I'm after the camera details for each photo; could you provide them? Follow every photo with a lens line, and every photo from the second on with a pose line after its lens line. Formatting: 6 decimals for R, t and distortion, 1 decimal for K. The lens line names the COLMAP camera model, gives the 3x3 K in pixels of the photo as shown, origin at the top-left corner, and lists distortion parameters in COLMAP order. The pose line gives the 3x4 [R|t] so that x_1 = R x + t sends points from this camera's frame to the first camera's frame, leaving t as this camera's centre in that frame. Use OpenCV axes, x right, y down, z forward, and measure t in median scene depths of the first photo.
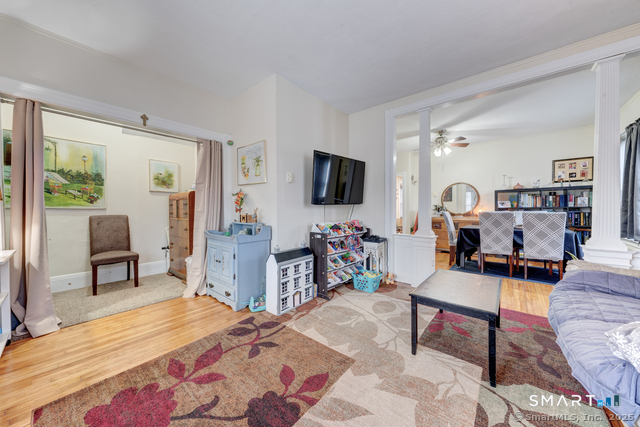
lens RADIAL K [[226.2, 0, 321.6], [0, 226.2, 211.5], [0, 0, 1]] dist [0.001668, -0.000035]
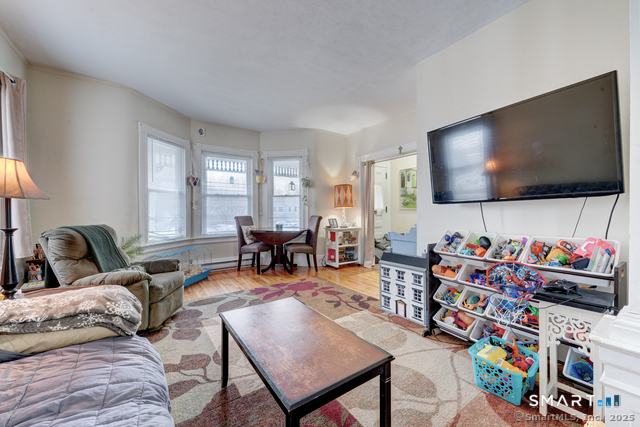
lens RADIAL K [[254.3, 0, 320.3], [0, 254.3, 211.7], [0, 0, 1]] dist [-0.001563, -0.000111]
pose [[-0.279615, 0.007408, -0.960084, 0.915259], [-0.003687, 0.999955, 0.008789, -0.012044], [0.960105, 0.005998, -0.279575, 0.918191]]
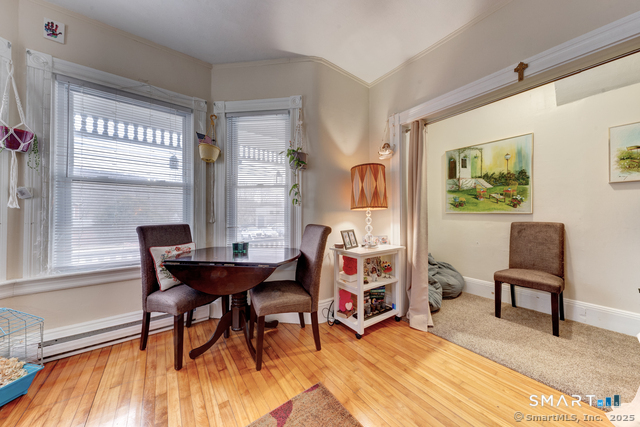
lens RADIAL K [[213.3, 0, 320.7], [0, 213.3, 211.4], [0, 0, 1]] dist [0.001574, 0.000046]
pose [[-0.244271, -0.008922, -0.969666, -0.076589], [-0.010353, 0.999925, -0.006592, -0.009336], [0.969652, 0.008428, -0.244345, 0.582860]]
